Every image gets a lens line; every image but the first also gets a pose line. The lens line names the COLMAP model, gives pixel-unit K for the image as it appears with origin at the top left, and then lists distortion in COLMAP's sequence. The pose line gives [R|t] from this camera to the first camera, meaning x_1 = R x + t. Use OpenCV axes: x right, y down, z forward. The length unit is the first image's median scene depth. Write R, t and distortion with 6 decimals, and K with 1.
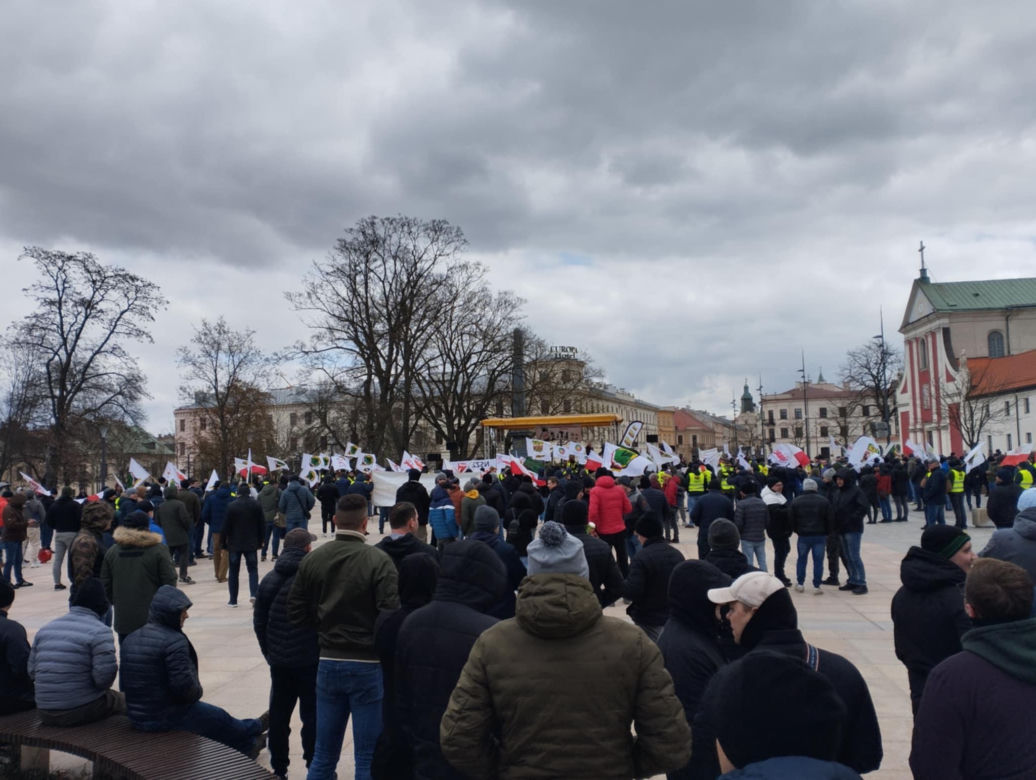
lens RADIAL K [[827.1, 0, 512.6], [0, 827.1, 403.0], [0, 0, 1]] dist [0.080695, -0.075541]
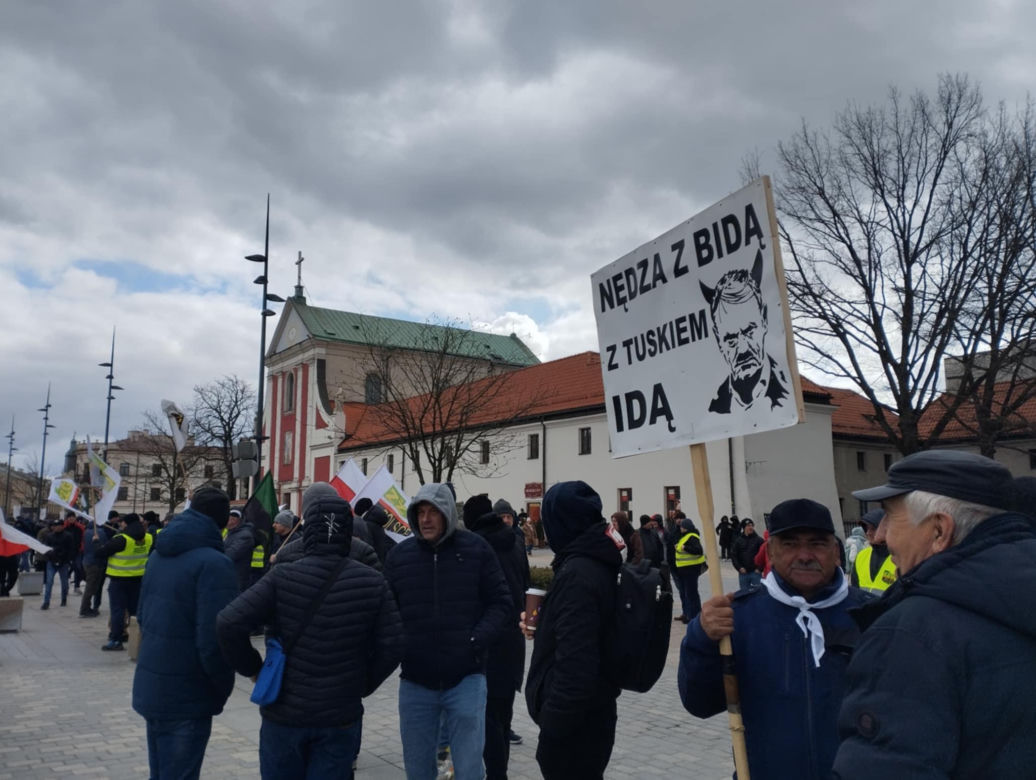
lens RADIAL K [[827.1, 0, 512.6], [0, 827.1, 403.0], [0, 0, 1]] dist [0.080695, -0.075541]
pose [[0.731307, 0.122865, 0.670891, 0.135106], [-0.066391, 0.991793, -0.109264, 0.023137], [-0.678810, 0.035365, 0.733462, 0.320681]]
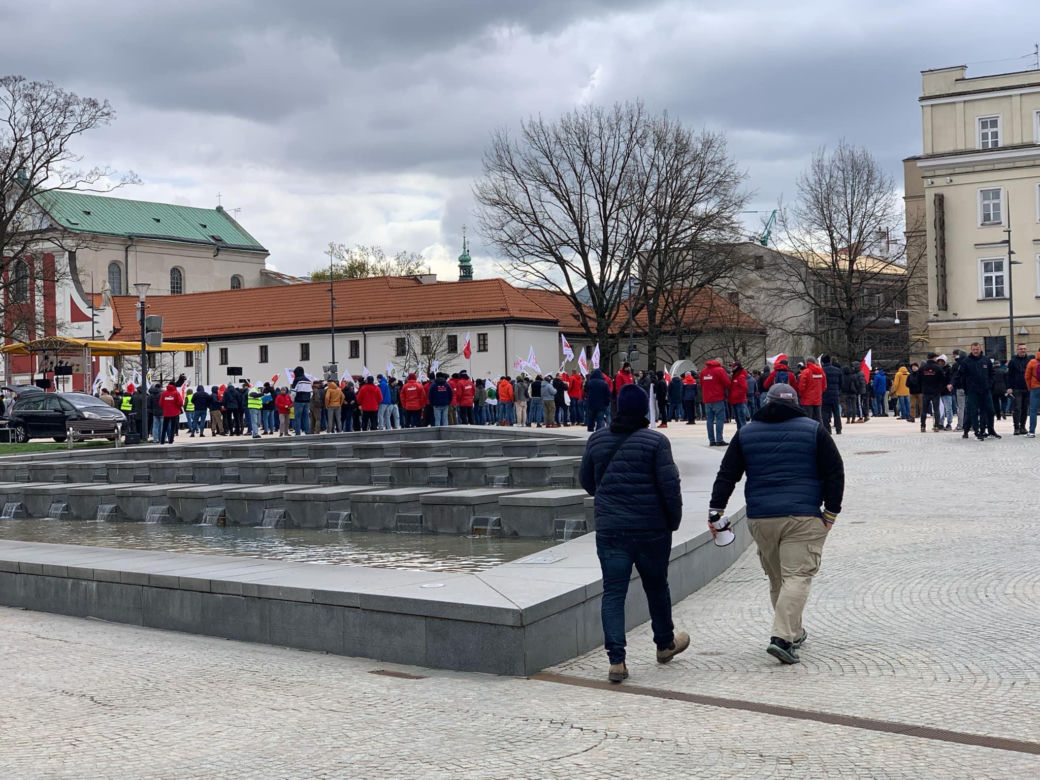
lens RADIAL K [[1670.2, 0, 520.1], [0, 1670.2, 408.0], [0, 0, 1]] dist [0.069577, -0.102150]
pose [[0.425117, 0.020012, 0.904917, -0.713269], [-0.046027, 0.998940, -0.000469, 0.036437], [-0.903967, -0.041452, 0.425588, -0.034838]]
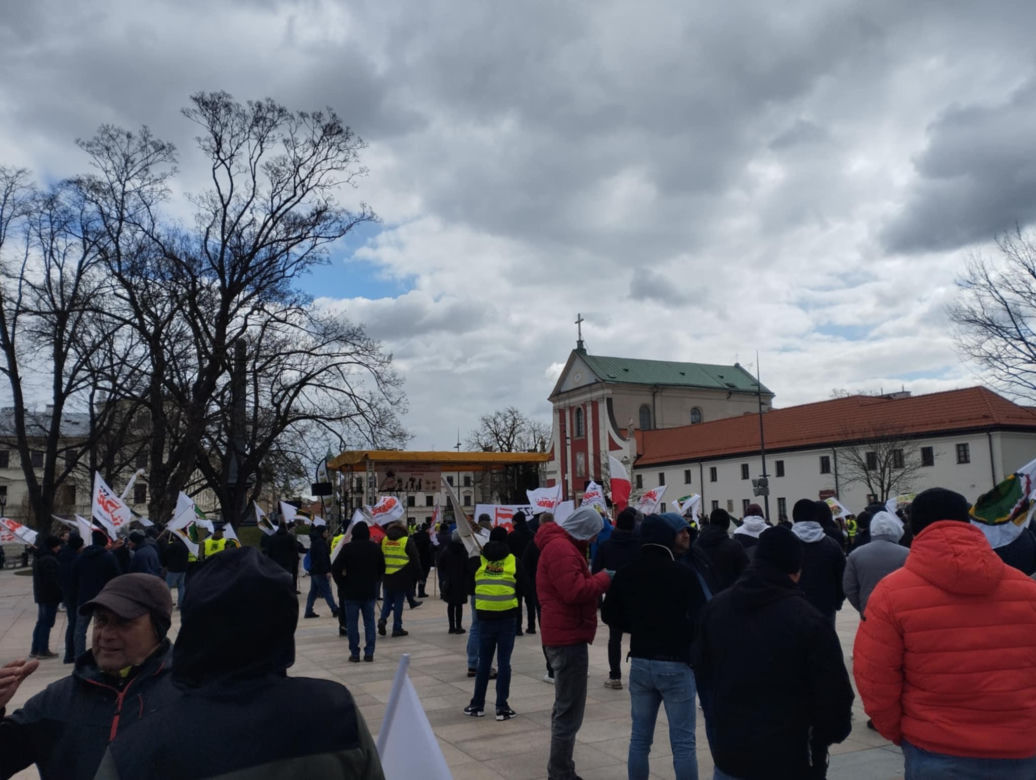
lens RADIAL K [[827.1, 0, 512.6], [0, 827.1, 403.0], [0, 0, 1]] dist [0.080695, -0.075541]
pose [[0.824787, 0.086430, 0.558799, -0.155390], [-0.037340, 0.994417, -0.098693, 0.022111], [-0.564209, 0.060535, 0.823410, 0.230542]]
